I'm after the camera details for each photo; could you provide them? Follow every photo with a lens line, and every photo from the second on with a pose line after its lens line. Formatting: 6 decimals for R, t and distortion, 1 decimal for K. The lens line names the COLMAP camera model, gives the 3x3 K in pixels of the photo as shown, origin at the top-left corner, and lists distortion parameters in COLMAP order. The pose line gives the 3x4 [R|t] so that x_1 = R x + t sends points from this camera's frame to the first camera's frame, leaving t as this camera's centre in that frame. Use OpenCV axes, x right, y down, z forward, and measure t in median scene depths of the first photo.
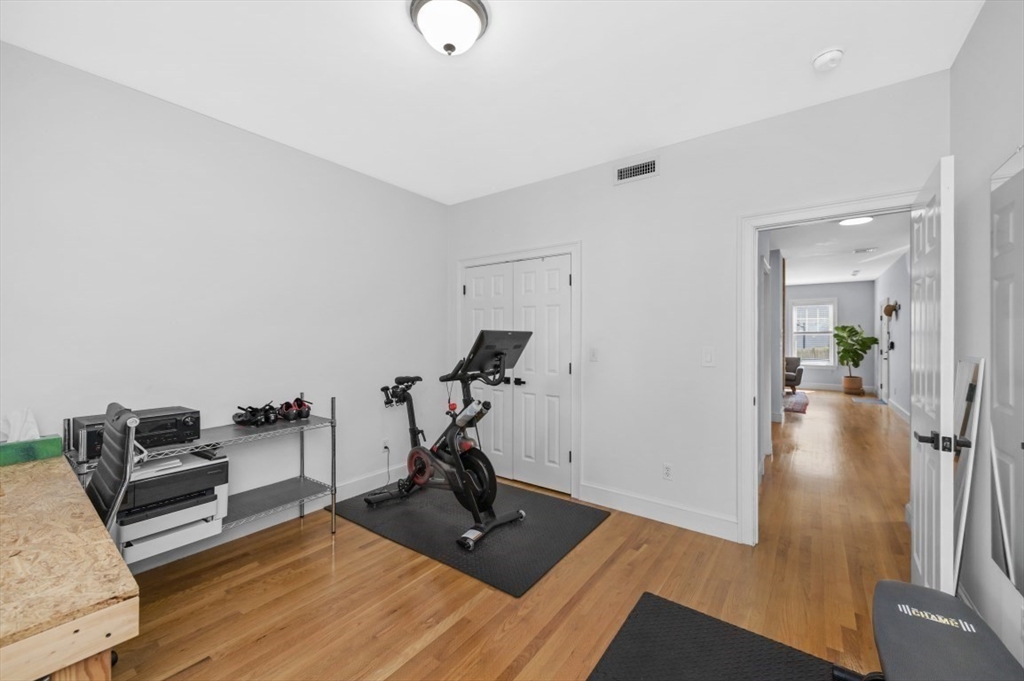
lens RADIAL K [[405.7, 0, 504.9], [0, 405.7, 334.8], [0, 0, 1]] dist [0.000850, 0.000034]
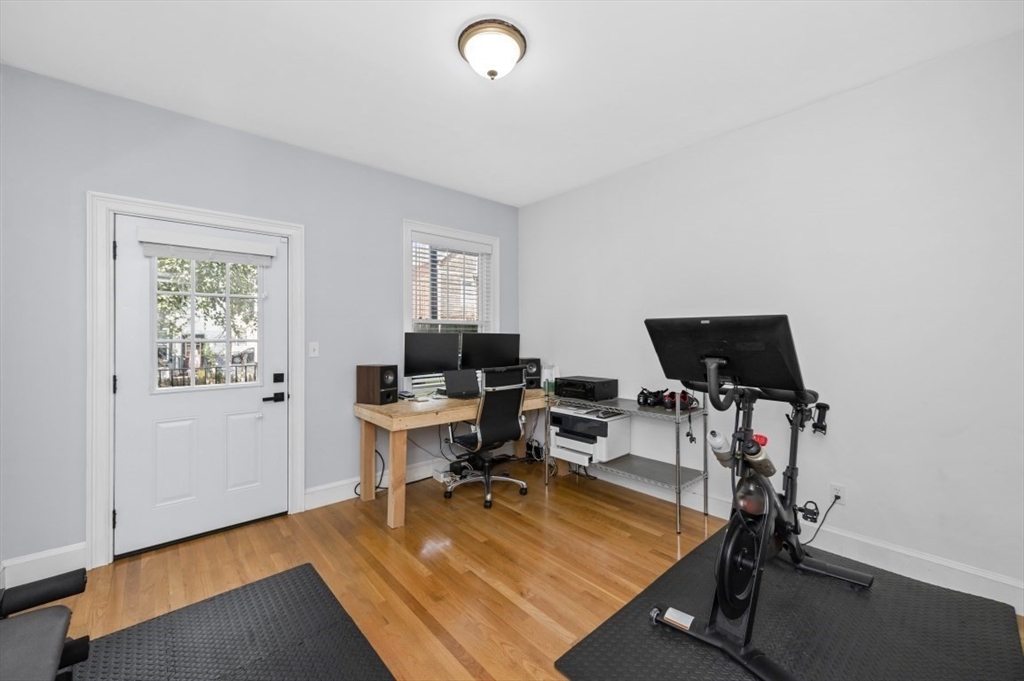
lens RADIAL K [[403.1, 0, 506.8], [0, 403.1, 339.2], [0, 0, 1]] dist [-0.001504, -0.000371]
pose [[-0.200393, 0.016928, -0.979569, 0.669470], [0.006889, 0.999850, 0.015869, 0.010529], [0.979691, -0.003569, -0.200480, 0.901129]]
